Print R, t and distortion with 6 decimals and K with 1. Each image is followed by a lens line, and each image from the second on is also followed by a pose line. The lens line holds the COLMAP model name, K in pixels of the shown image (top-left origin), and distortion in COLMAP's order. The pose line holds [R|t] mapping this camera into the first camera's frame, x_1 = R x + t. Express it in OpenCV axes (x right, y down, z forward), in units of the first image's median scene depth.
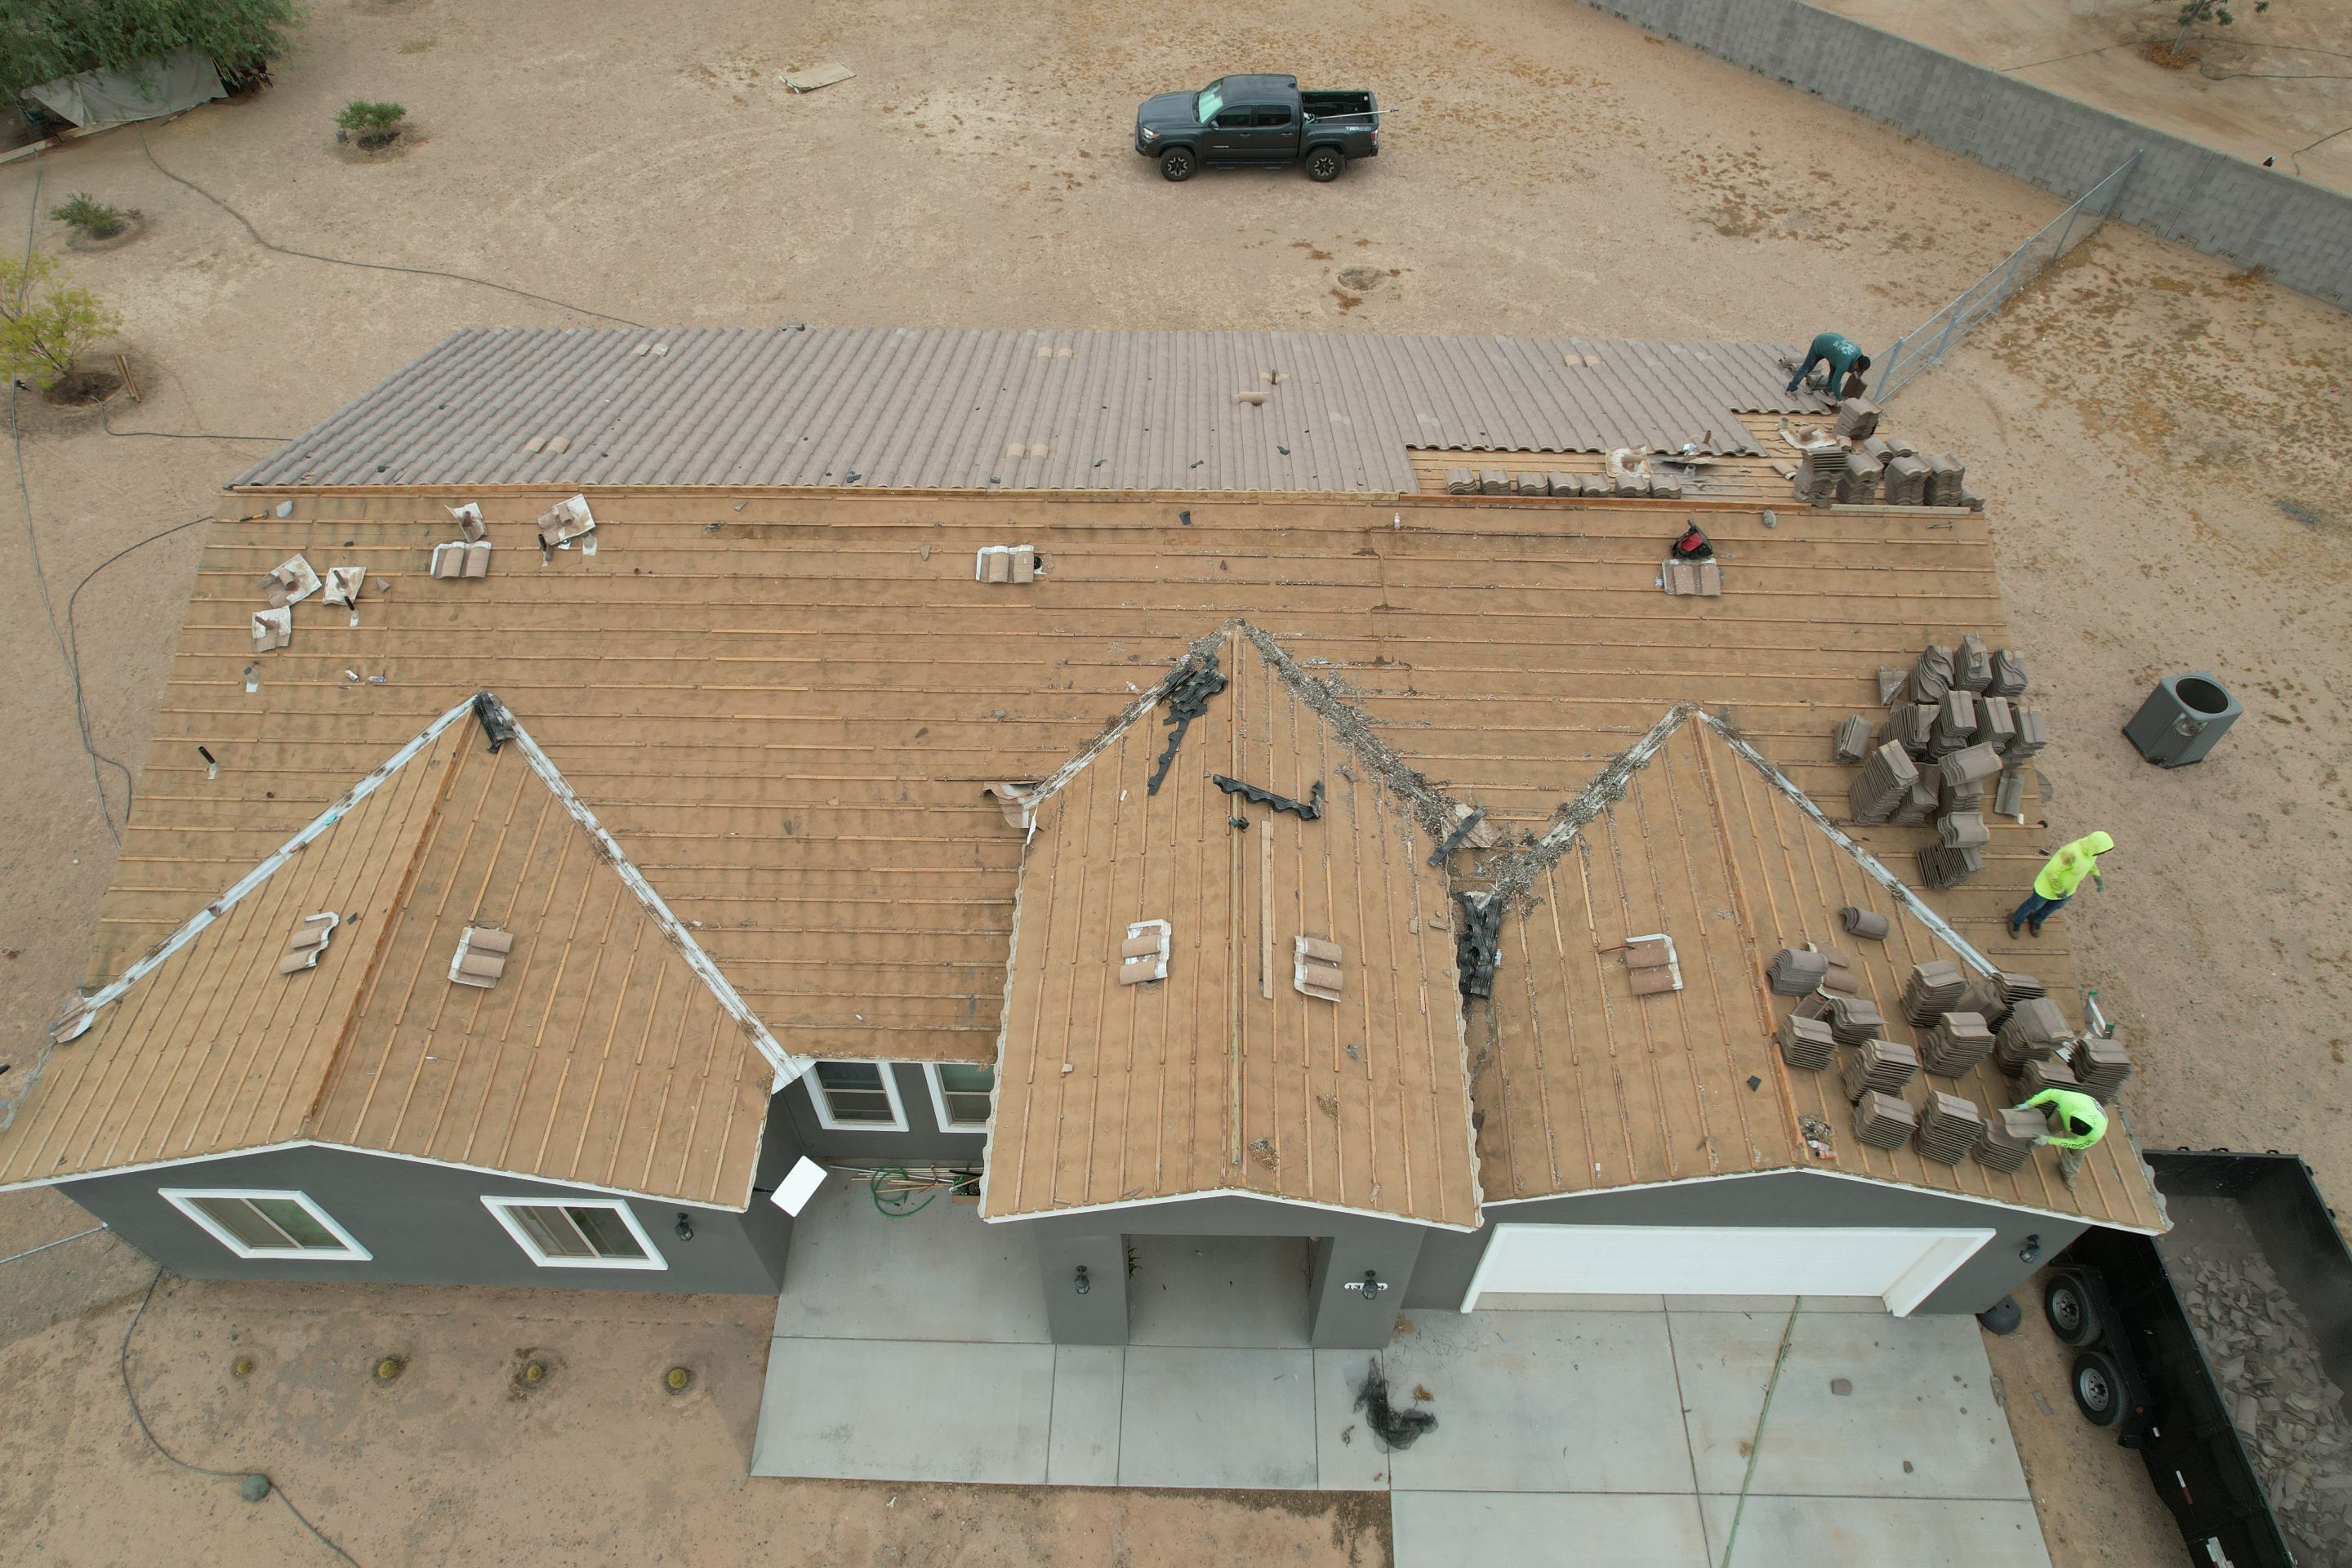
lens RADIAL K [[1506.4, 0, 1162.8], [0, 1506.4, 793.4], [0, 0, 1]] dist [-0.084517, 0.086826]
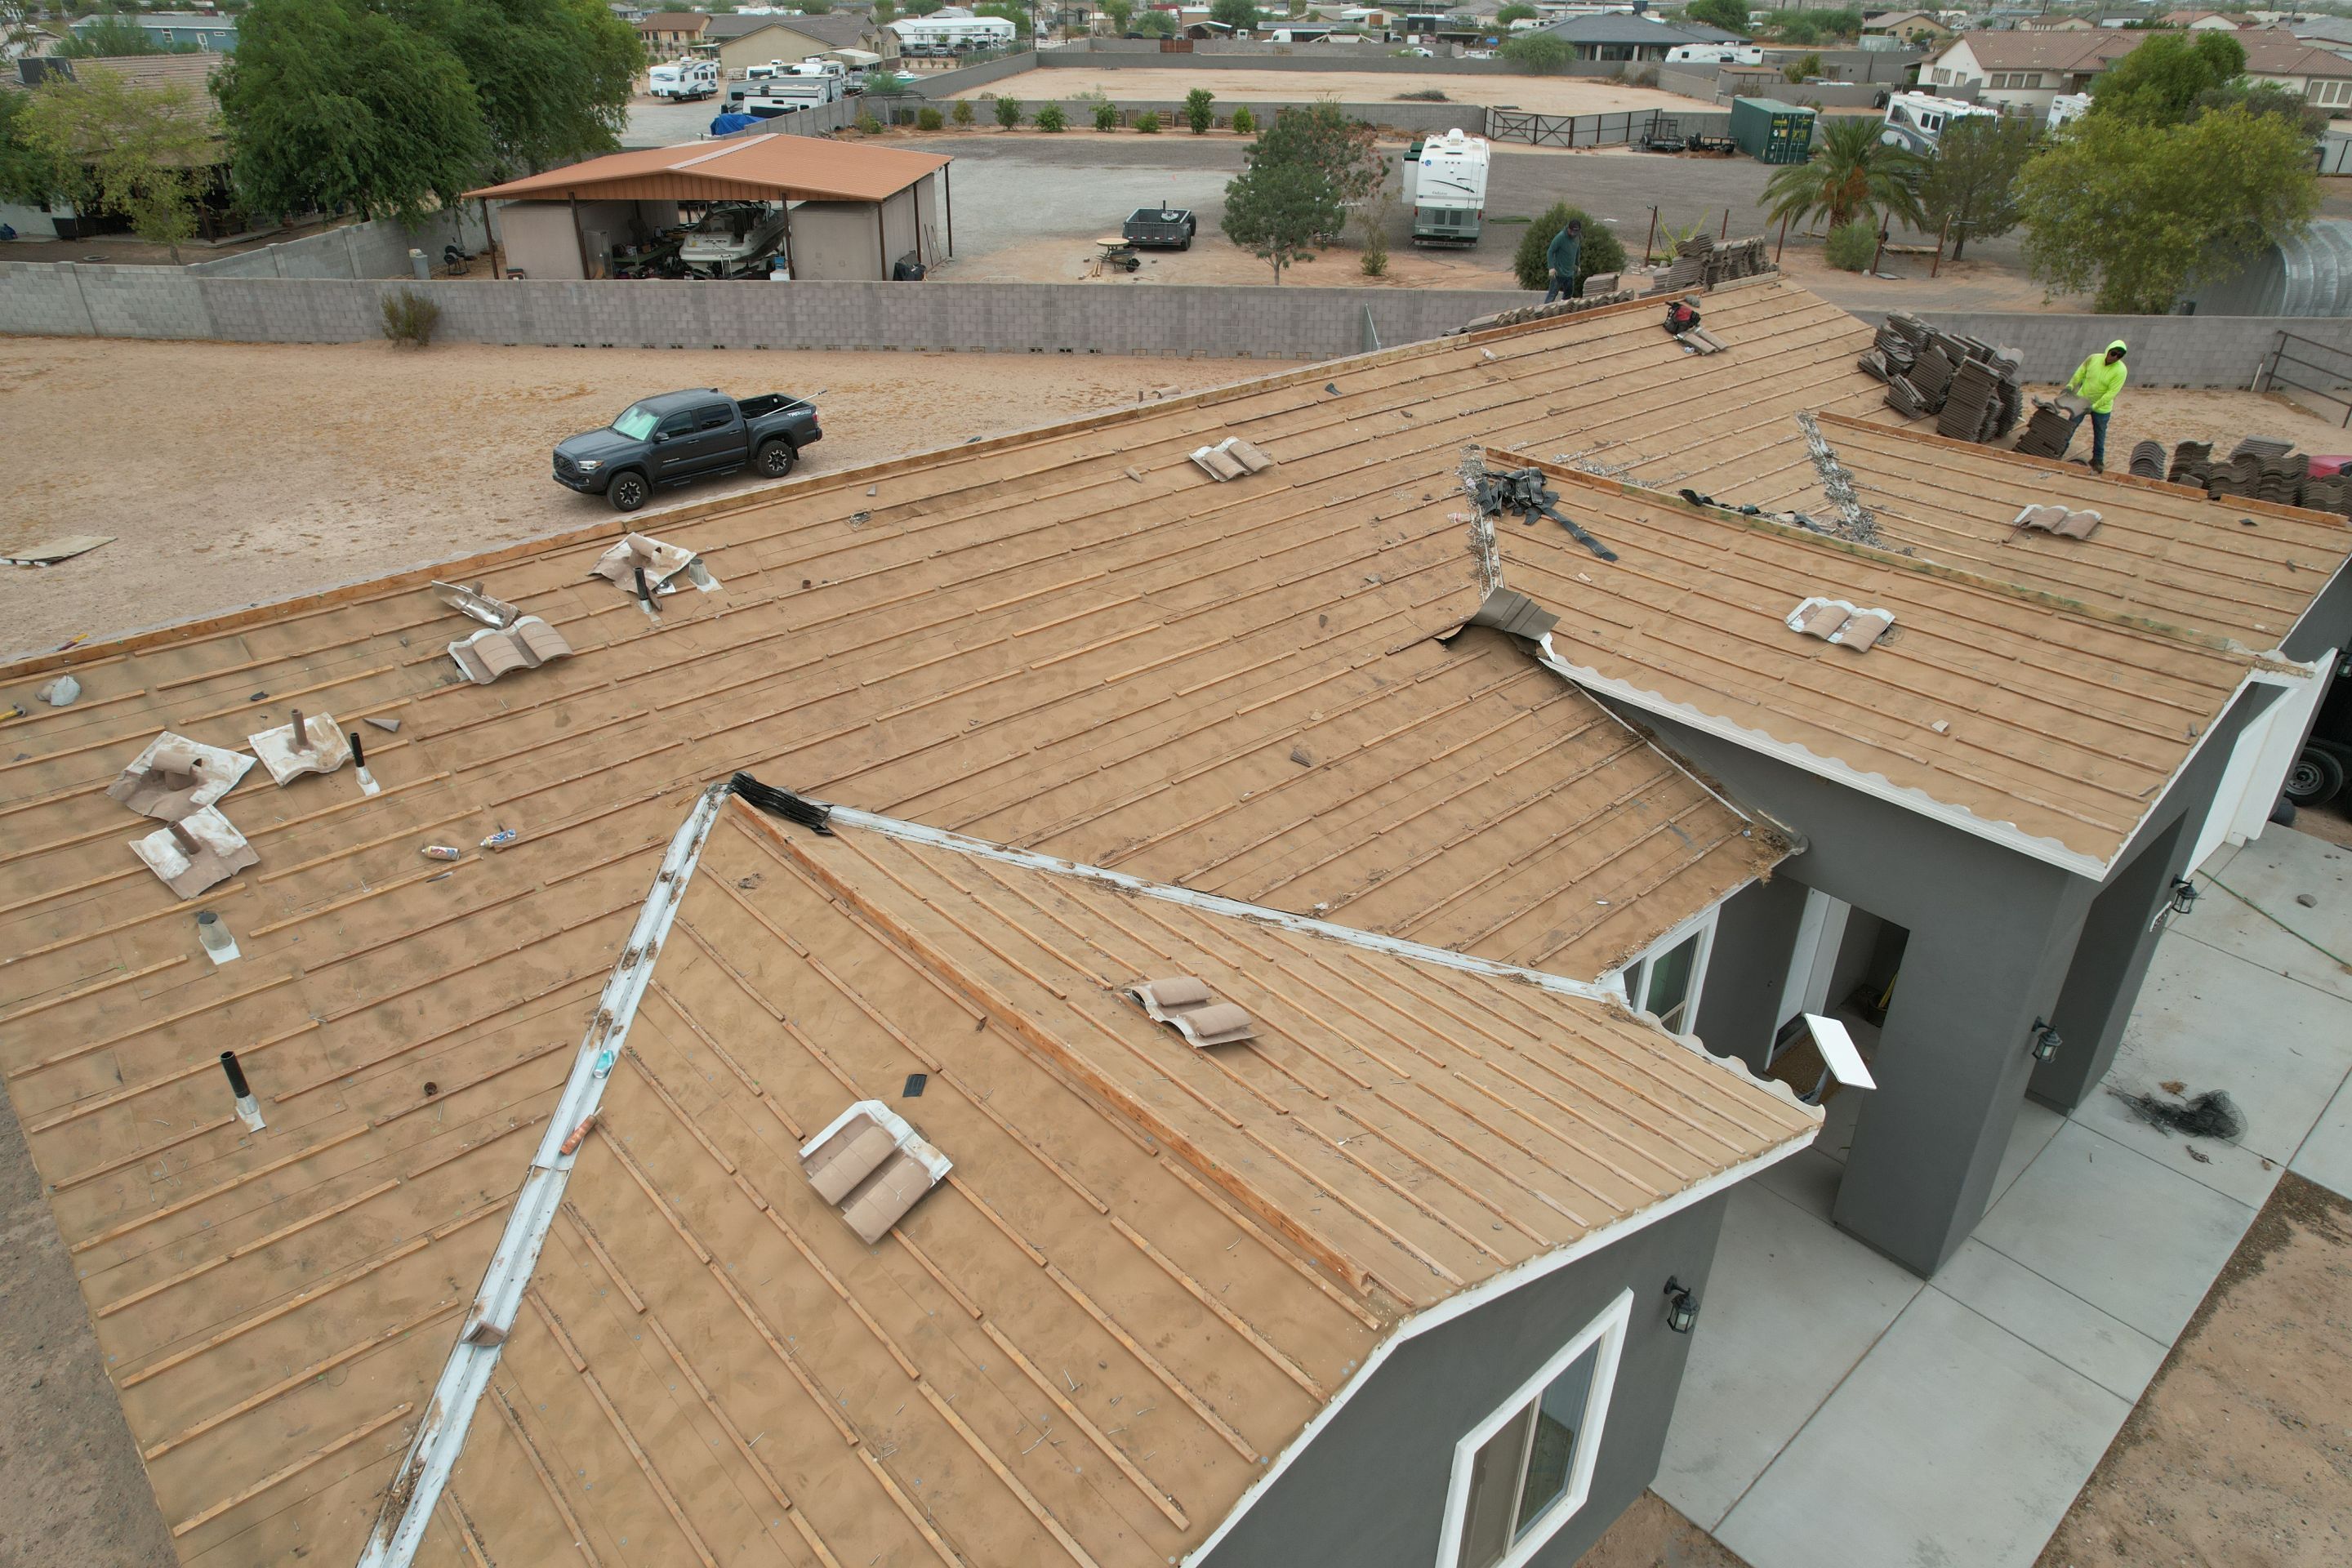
lens RADIAL K [[1499.8, 0, 1166.0], [0, 1499.8, 799.5], [0, 0, 1]] dist [-0.066467, 0.058827]
pose [[0.732935, -0.327911, 0.596054, -0.665166], [0.527846, 0.826844, -0.194186, 0.128471], [-0.429168, 0.456950, 0.779110, 0.512031]]
